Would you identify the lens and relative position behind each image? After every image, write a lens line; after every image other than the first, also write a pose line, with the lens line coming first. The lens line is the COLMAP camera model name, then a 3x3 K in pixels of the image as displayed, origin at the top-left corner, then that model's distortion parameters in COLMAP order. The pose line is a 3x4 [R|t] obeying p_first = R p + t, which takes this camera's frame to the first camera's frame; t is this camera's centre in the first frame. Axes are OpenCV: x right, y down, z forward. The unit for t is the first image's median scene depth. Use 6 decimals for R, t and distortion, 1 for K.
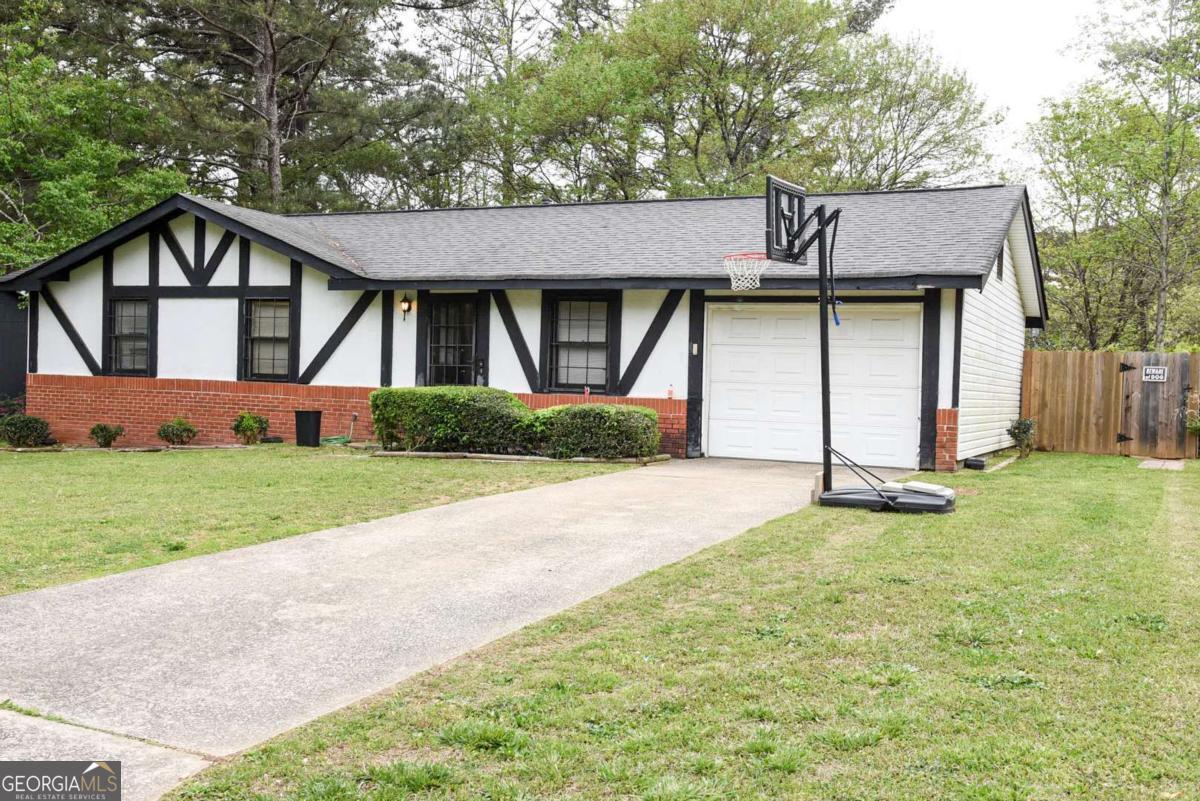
lens RADIAL K [[1137.9, 0, 596.8], [0, 1137.9, 401.1], [0, 0, 1]] dist [0.043268, 0.000000]
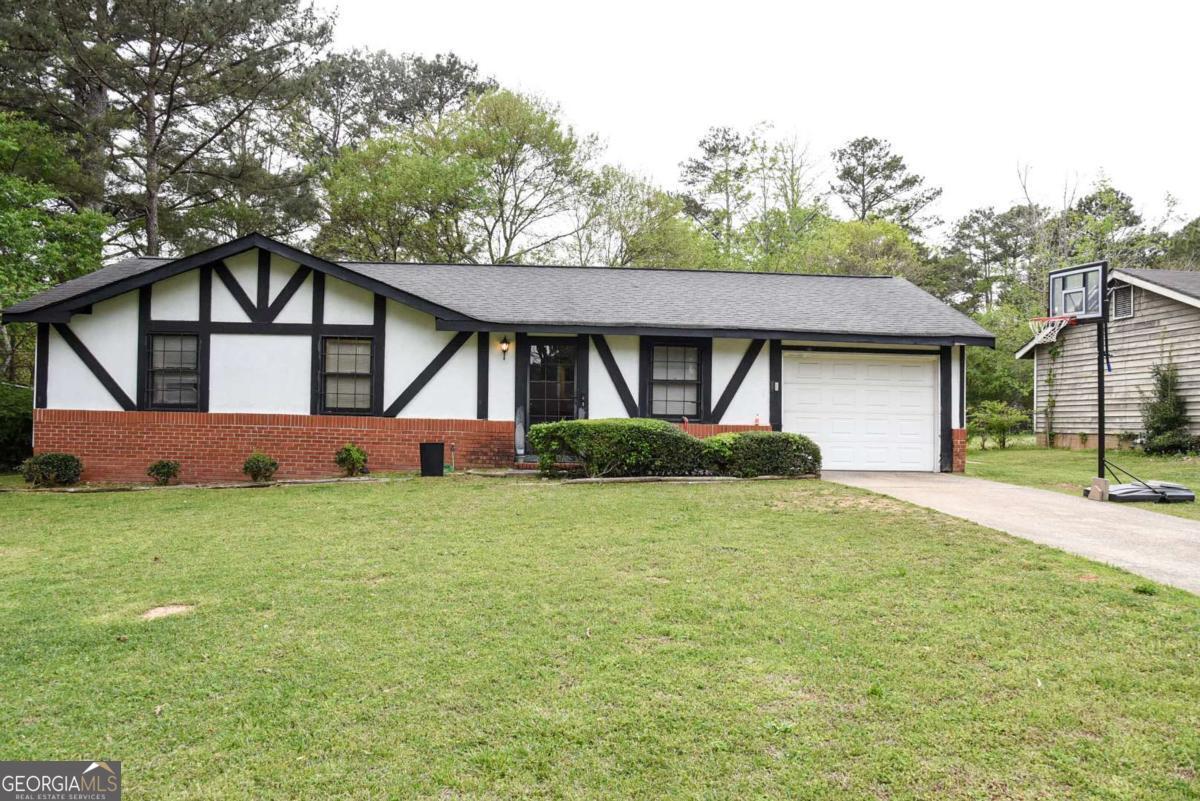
lens RADIAL K [[846.8, 0, 597.4], [0, 846.8, 394.9], [0, 0, 1]] dist [-0.105663, 0.056613]
pose [[0.889387, -0.002798, 0.457146, -0.462862], [0.015695, 0.999579, -0.024418, -0.014142], [-0.456885, 0.028892, 0.889056, 0.219471]]
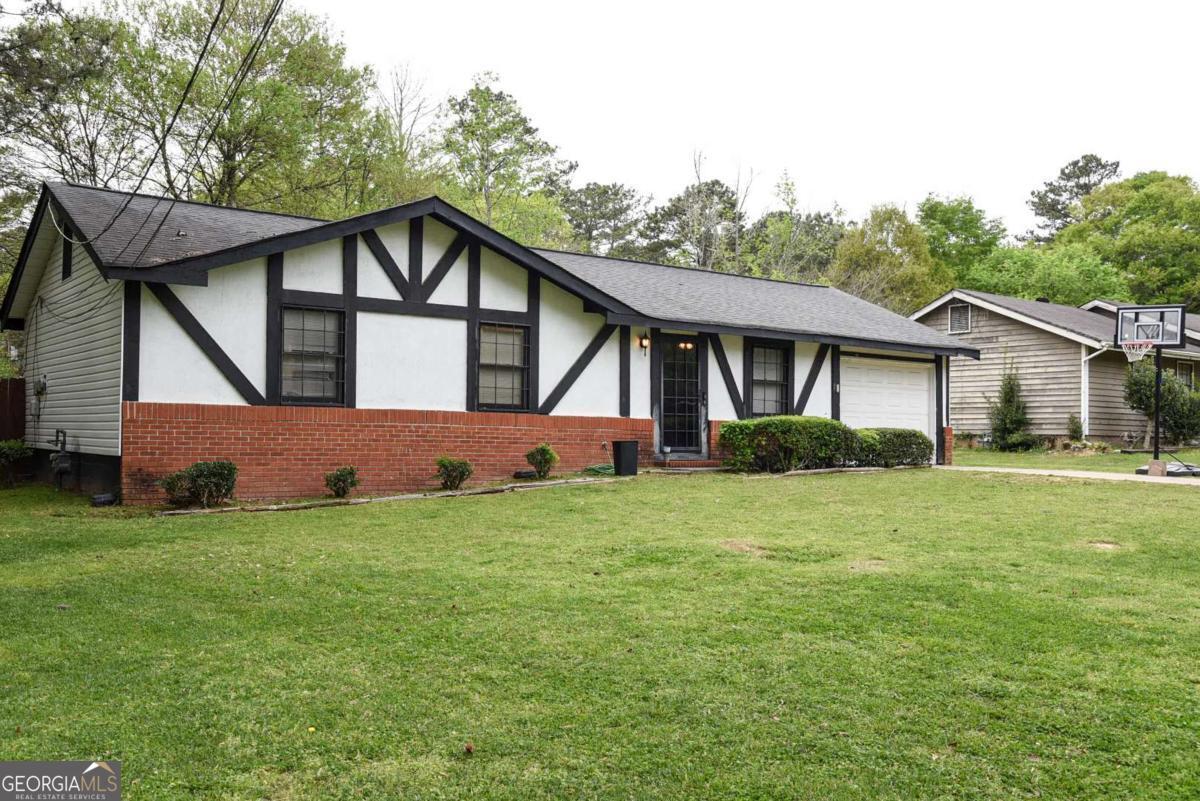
lens RADIAL K [[1137.9, 0, 599.4], [0, 1137.9, 391.6], [0, 0, 1]] dist [0.043268, 0.000000]
pose [[0.482334, 0.010634, 0.875923, -1.132917], [0.012998, 0.999729, -0.019294, -0.015920], [-0.875891, 0.020691, 0.482066, 0.509472]]
